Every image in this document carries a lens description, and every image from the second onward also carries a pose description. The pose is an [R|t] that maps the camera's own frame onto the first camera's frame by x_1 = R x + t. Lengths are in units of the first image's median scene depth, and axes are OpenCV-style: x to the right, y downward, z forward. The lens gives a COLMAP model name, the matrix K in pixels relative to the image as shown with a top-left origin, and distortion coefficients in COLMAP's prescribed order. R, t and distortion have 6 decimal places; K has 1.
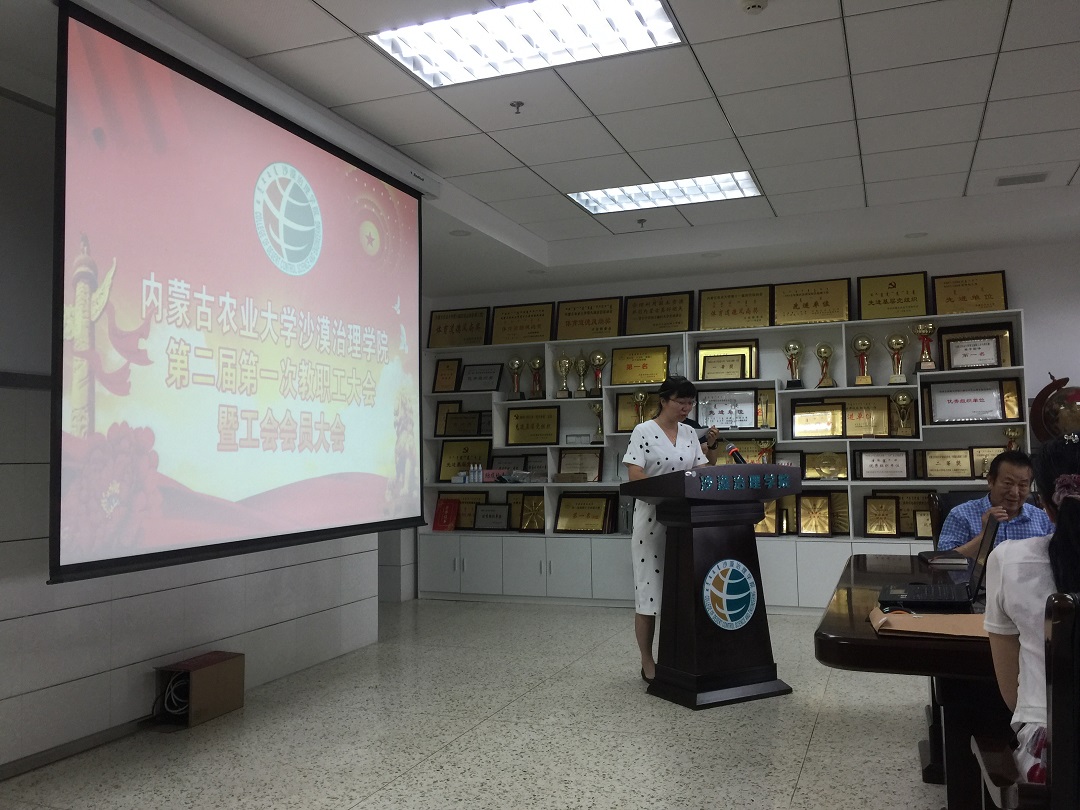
lens RADIAL K [[927.7, 0, 545.2], [0, 927.7, 403.7], [0, 0, 1]] dist [0.031849, -0.076400]
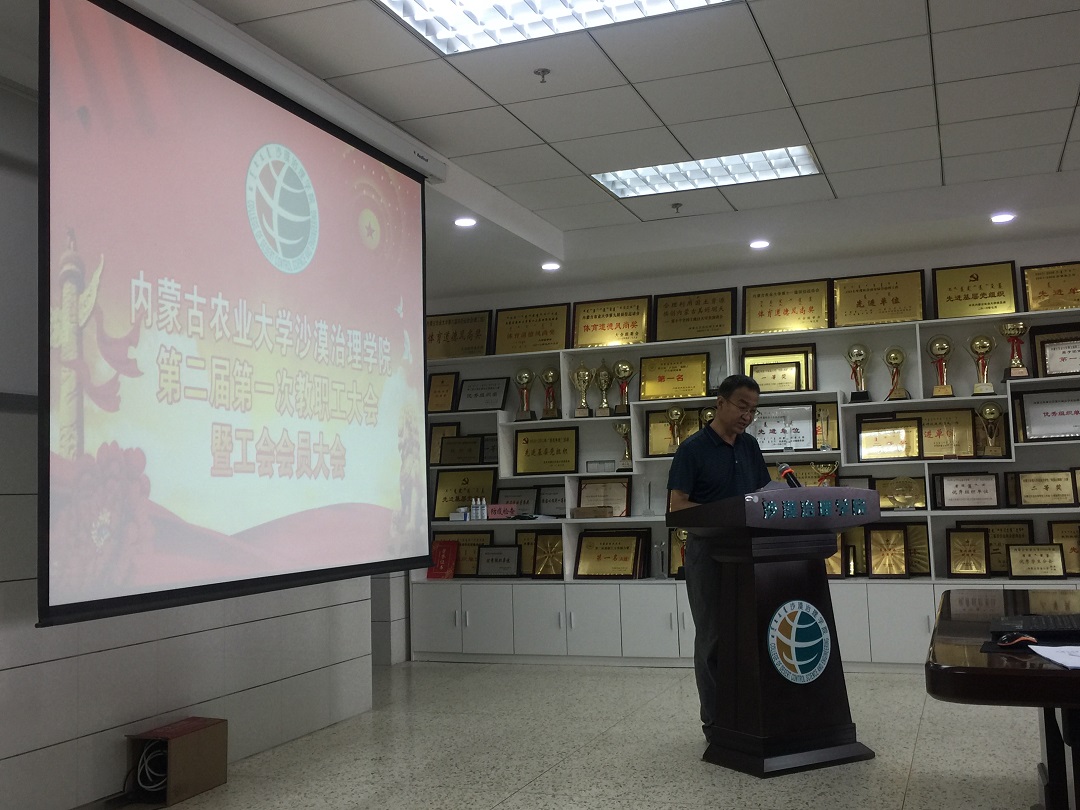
lens RADIAL K [[1148.6, 0, 534.0], [0, 1148.6, 401.7], [0, 0, 1]] dist [0.016522, -0.014066]
pose [[0.999907, -0.013394, 0.002413, -0.032744], [0.013453, 0.999553, -0.026713, 0.008614], [-0.002054, 0.026743, 0.999640, -0.041661]]
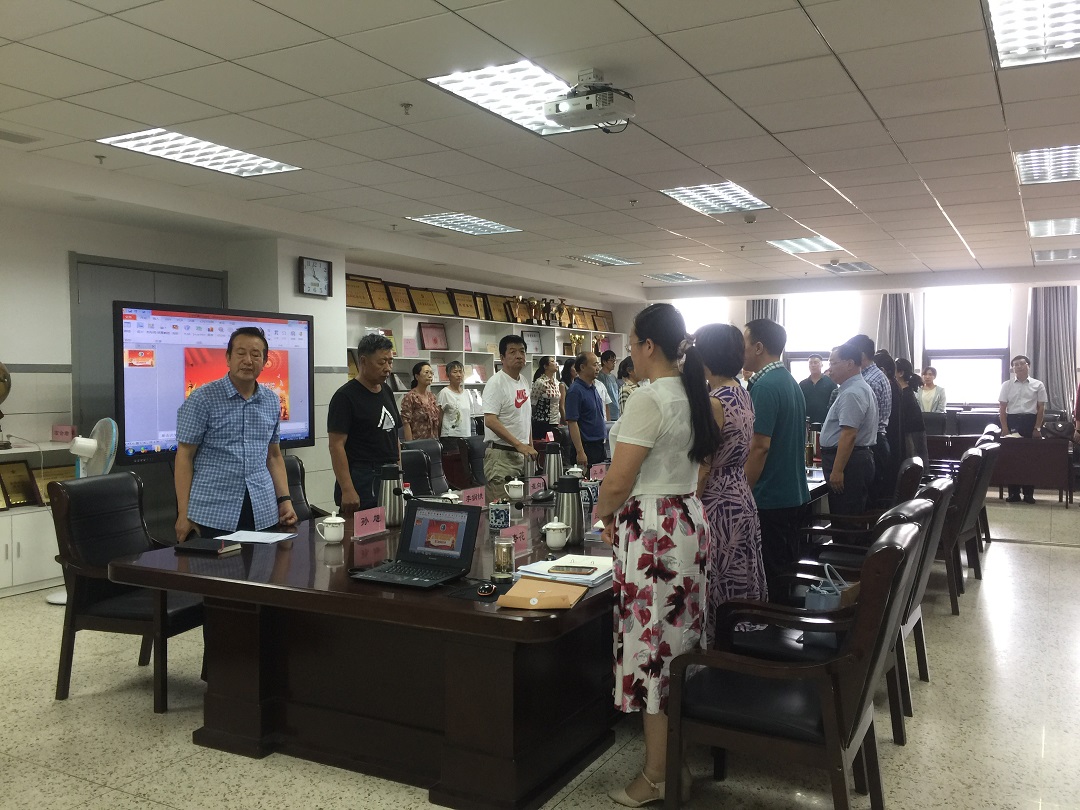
lens RADIAL K [[927.7, 0, 545.2], [0, 927.7, 403.7], [0, 0, 1]] dist [0.031849, -0.076400]
pose [[0.129760, -0.027156, 0.991173, -0.352365], [-0.056476, 0.997800, 0.034731, -0.039386], [-0.989936, -0.060485, 0.127941, 0.307586]]
